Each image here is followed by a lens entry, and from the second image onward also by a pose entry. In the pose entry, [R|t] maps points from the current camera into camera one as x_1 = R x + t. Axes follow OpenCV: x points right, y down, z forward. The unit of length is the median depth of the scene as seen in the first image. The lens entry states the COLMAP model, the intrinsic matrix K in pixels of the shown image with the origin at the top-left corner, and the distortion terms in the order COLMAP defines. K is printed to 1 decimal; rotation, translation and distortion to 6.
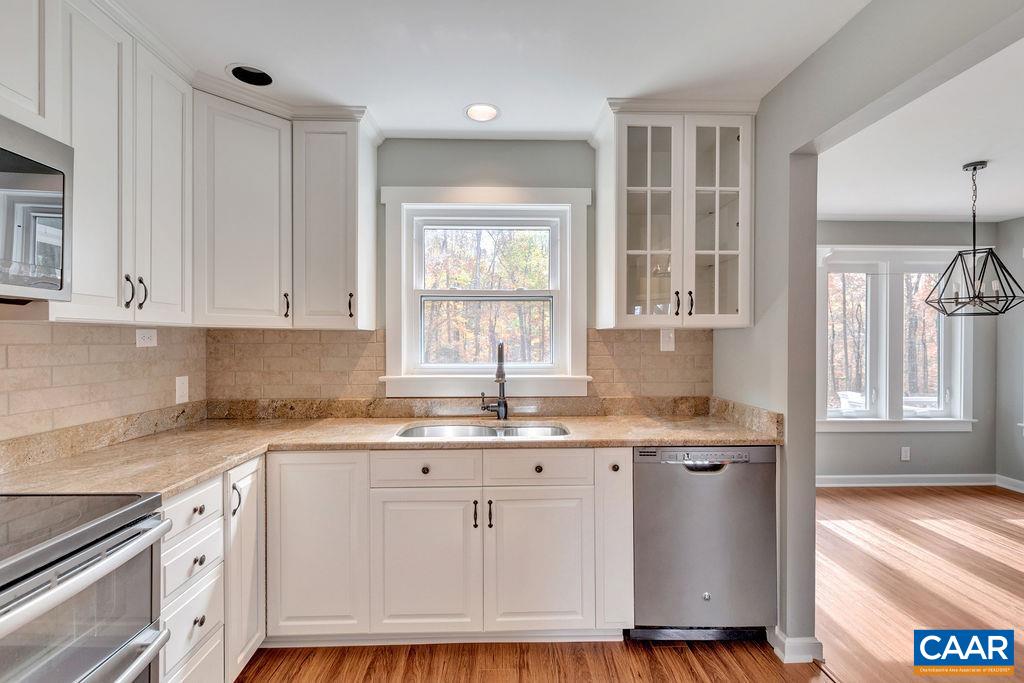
lens RADIAL K [[474.1, 0, 514.2], [0, 474.1, 342.4], [0, 0, 1]] dist [-0.001280, -0.000666]
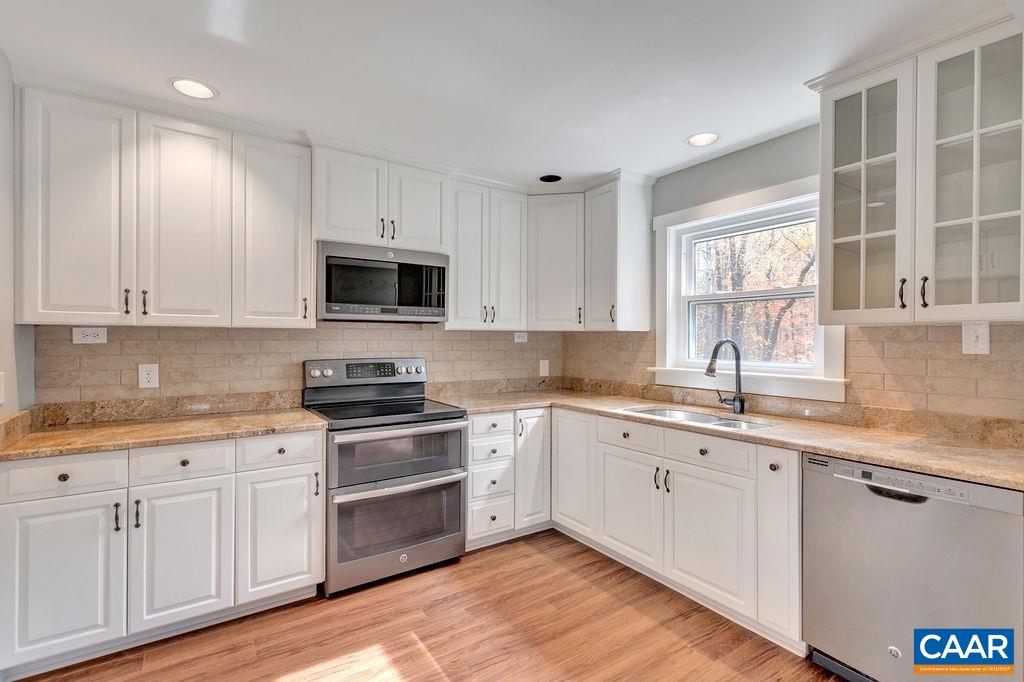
lens RADIAL K [[463.8, 0, 512.0], [0, 463.8, 341.0], [0, 0, 1]] dist [-0.004273, -0.000019]
pose [[0.546033, 0.005025, -0.837749, 0.637033], [-0.006258, 0.999979, 0.001920, 0.001169], [0.837740, 0.004194, 0.546053, 0.008850]]
